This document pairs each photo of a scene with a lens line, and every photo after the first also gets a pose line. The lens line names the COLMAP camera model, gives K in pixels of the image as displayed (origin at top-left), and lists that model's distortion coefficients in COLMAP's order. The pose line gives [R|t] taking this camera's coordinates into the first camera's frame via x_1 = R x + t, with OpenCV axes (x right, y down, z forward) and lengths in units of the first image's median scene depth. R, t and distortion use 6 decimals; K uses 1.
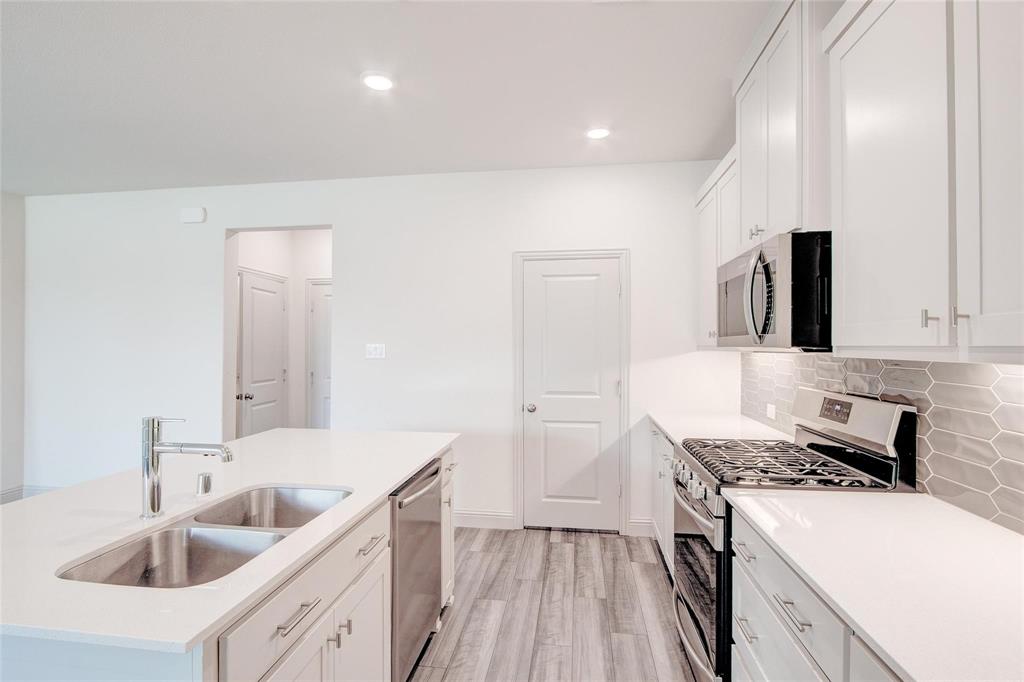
lens RADIAL K [[500.6, 0, 503.7], [0, 500.6, 343.1], [0, 0, 1]] dist [-0.002634, 0.000138]
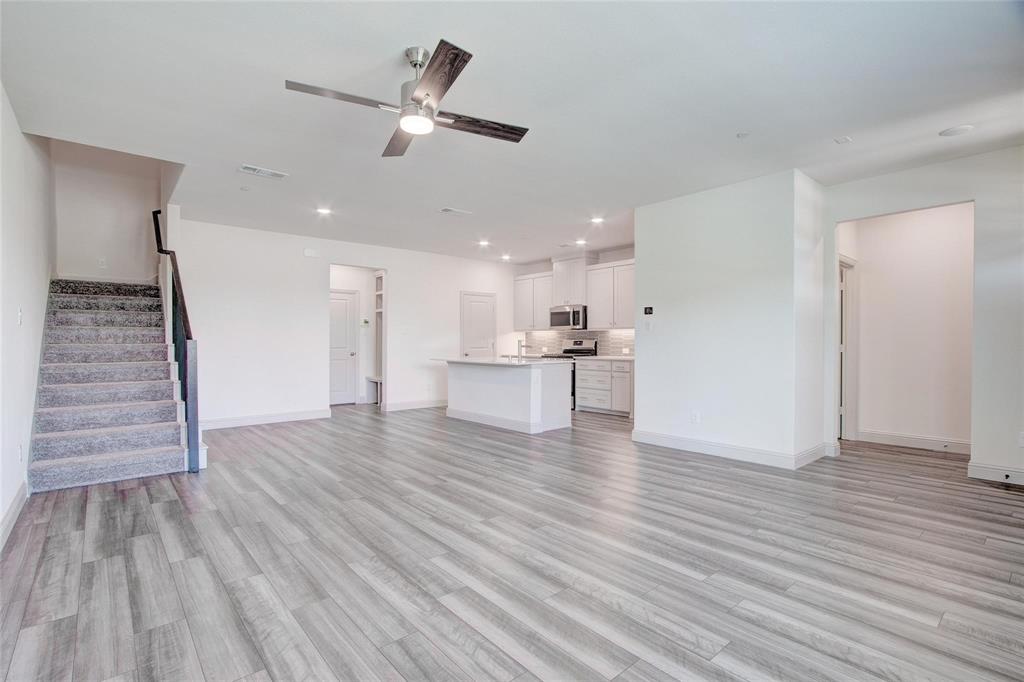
lens RADIAL K [[488.8, 0, 512.0], [0, 488.8, 341.0], [0, 0, 1]] dist [-0.018731, 0.001048]
pose [[0.650032, -0.001503, 0.759905, -2.865222], [-0.002725, 0.999987, 0.004309, 0.091745], [-0.759902, -0.004872, 0.650020, -1.308525]]
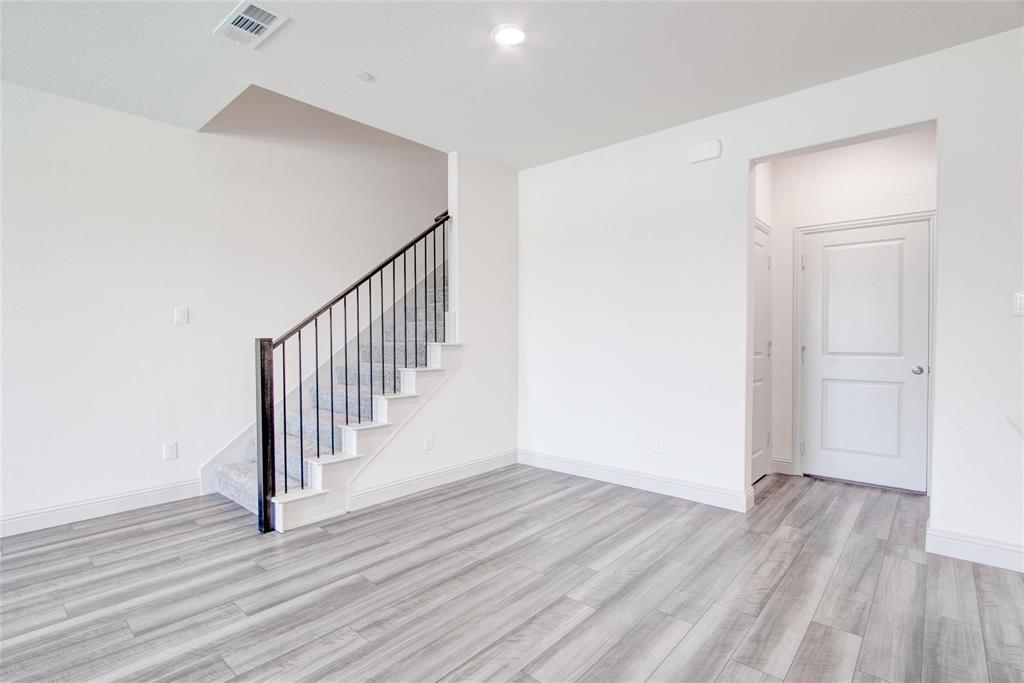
lens RADIAL K [[486.4, 0, 504.5], [0, 486.4, 341.1], [0, 0, 1]] dist [-0.012440, 0.001060]
pose [[0.834986, 0.004561, -0.550252, -0.897143], [0.001066, 0.999950, 0.009906, 0.092293], [0.550270, -0.008858, 0.834940, 0.214962]]
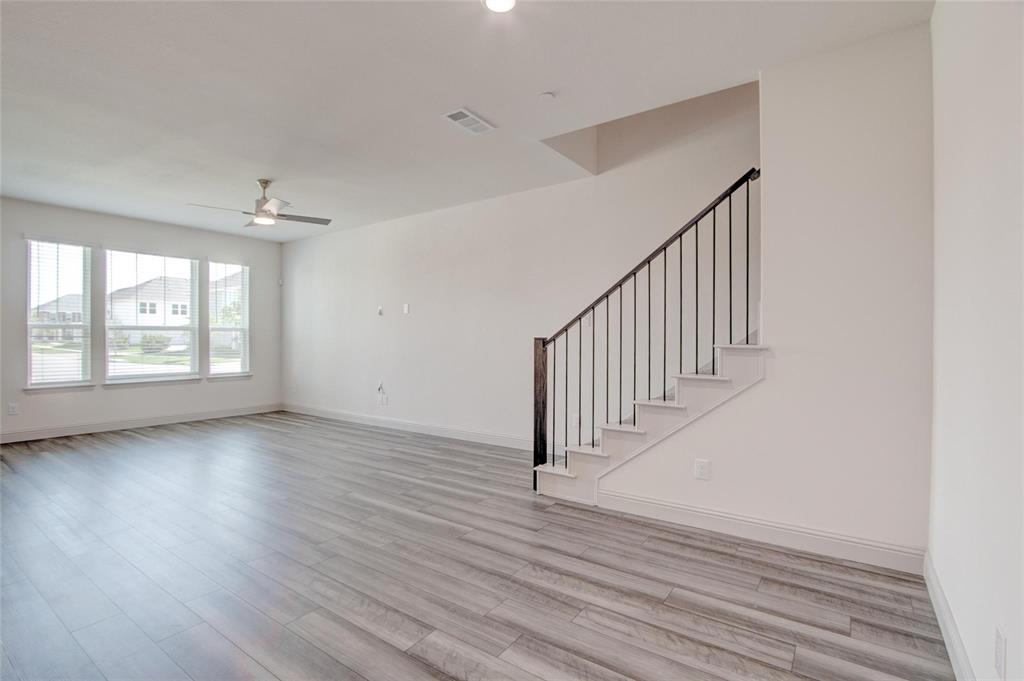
lens RADIAL K [[488.8, 0, 512.0], [0, 488.8, 340.5], [0, 0, 1]] dist [-0.018731, 0.001048]
pose [[-0.451643, 0.005237, -0.892183, -0.610423], [0.001416, 0.999986, 0.005153, 0.098273], [0.892198, 0.001064, -0.451644, 1.679271]]
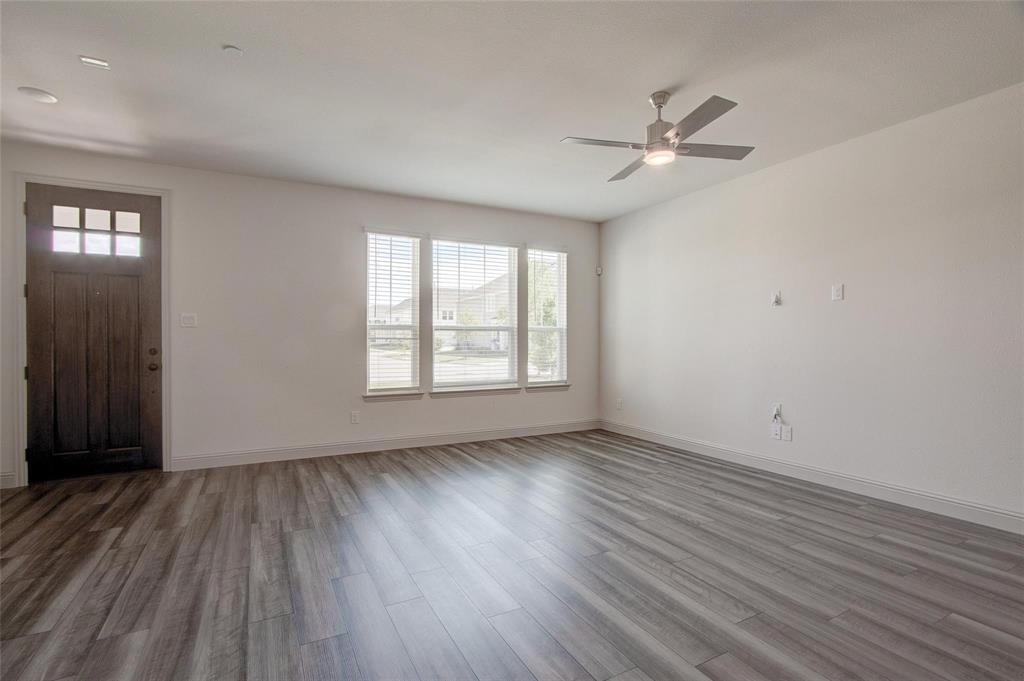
lens RADIAL K [[486.4, 0, 504.5], [0, 486.4, 340.1], [0, 0, 1]] dist [-0.012440, 0.001060]
pose [[-0.808712, 0.003607, -0.588193, -0.871068], [0.004419, 0.999990, 0.000057, 0.096823], [0.588188, -0.002553, -0.808721, 0.559247]]
